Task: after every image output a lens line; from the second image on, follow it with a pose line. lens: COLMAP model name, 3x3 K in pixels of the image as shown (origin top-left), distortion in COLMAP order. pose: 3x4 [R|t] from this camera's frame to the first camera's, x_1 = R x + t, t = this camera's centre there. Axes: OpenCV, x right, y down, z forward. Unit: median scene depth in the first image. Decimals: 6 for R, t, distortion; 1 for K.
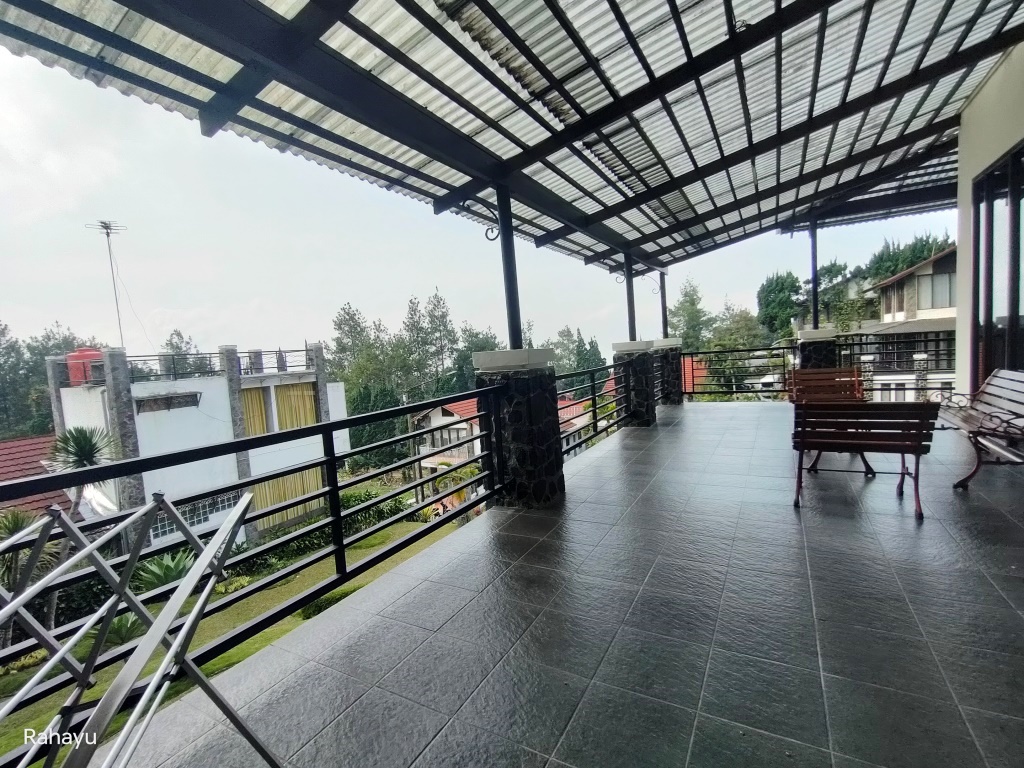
lens RADIAL K [[468.2, 0, 512.1], [0, 468.2, 391.0], [0, 0, 1]] dist [0.000084, 0.000984]
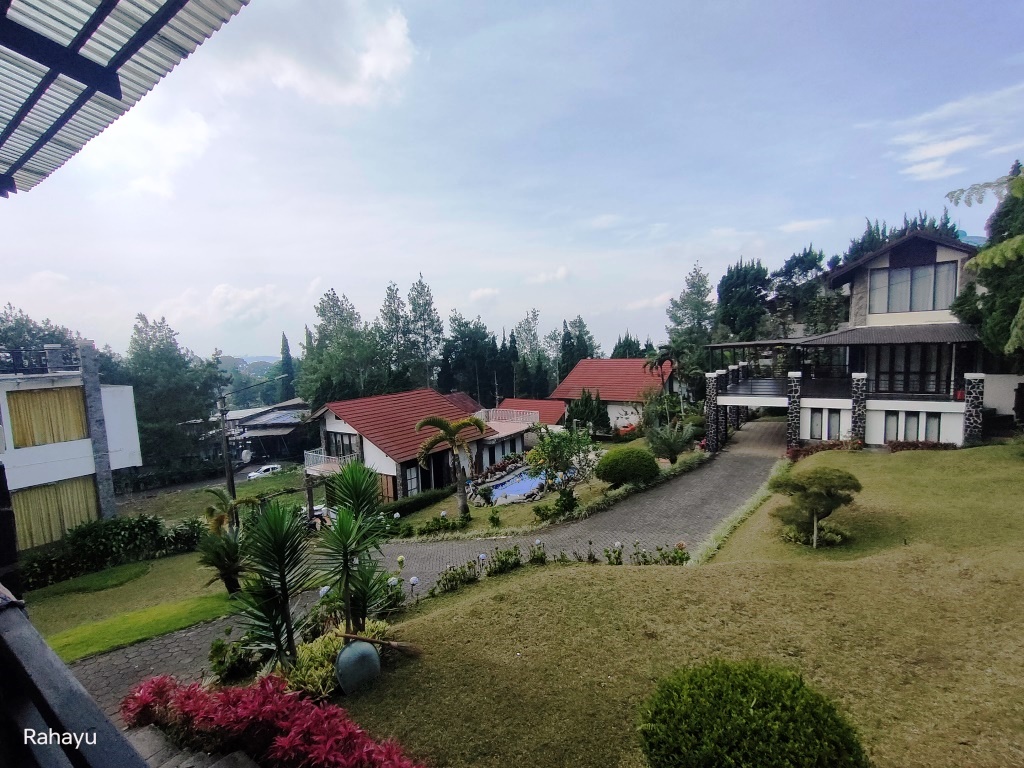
lens RADIAL K [[468.2, 0, 512.1], [0, 468.2, 391.0], [0, 0, 1]] dist [0.000084, 0.000984]
pose [[0.995440, 0.035450, -0.088557, 0.152792], [-0.032990, 0.999032, 0.029091, -0.021327], [0.089503, -0.026036, 0.995646, 0.076358]]
